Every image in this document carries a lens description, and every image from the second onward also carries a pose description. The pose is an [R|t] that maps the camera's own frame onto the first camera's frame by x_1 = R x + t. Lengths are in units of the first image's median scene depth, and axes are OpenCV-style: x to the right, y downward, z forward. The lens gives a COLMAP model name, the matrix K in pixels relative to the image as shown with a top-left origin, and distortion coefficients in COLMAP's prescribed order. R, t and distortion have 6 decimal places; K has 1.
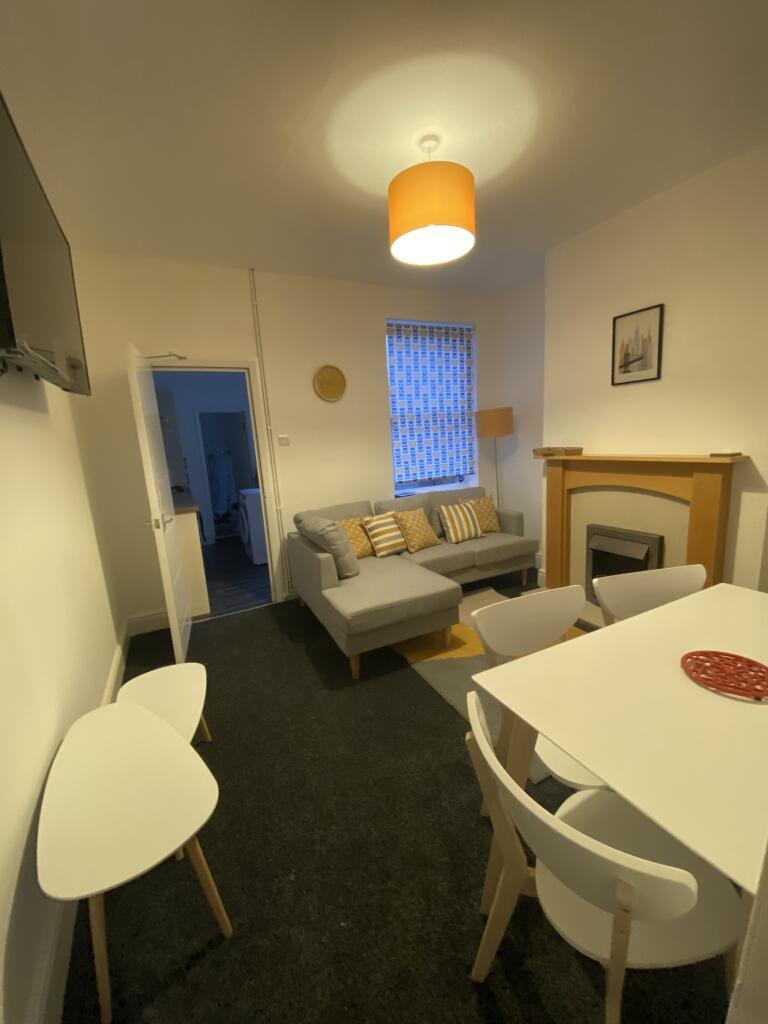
lens RADIAL K [[410.7, 0, 383.8], [0, 410.7, 518.3], [0, 0, 1]] dist [-0.033483, -0.001226]
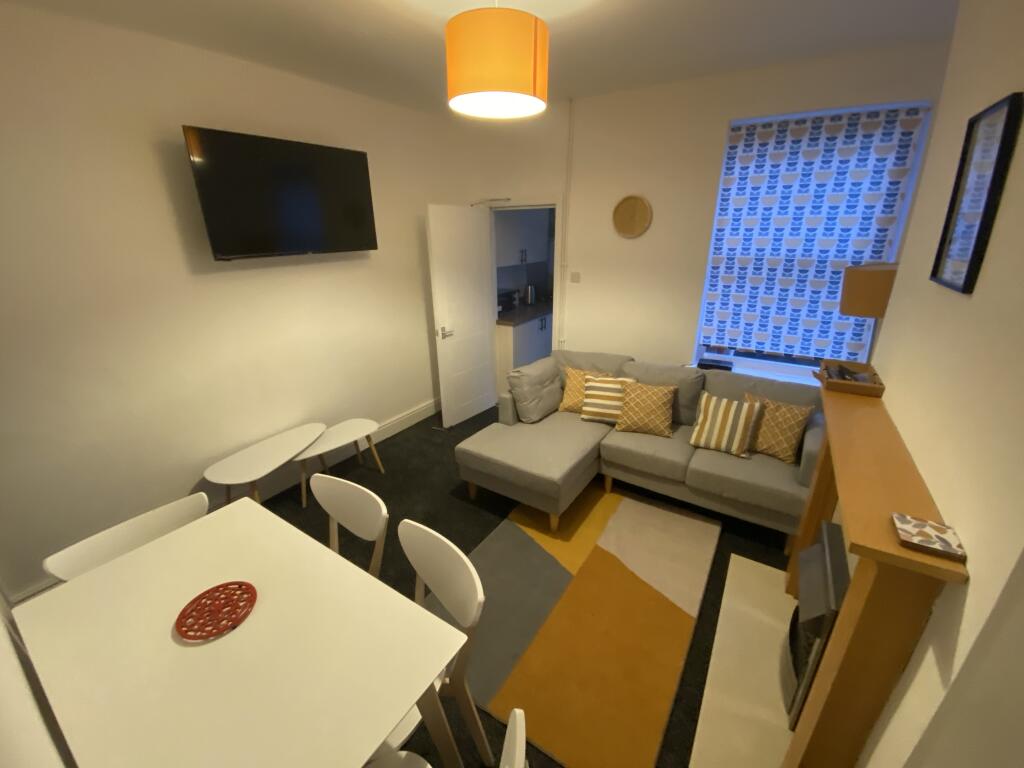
lens RADIAL K [[410.7, 0, 502.9], [0, 410.7, 381.5], [0, 0, 1]] dist [-0.033483, -0.001226]
pose [[0.488081, 0.349178, -0.799907, 0.525925], [-0.175701, 0.937032, 0.301828, -0.201113], [0.854930, -0.006772, 0.518699, 0.289256]]
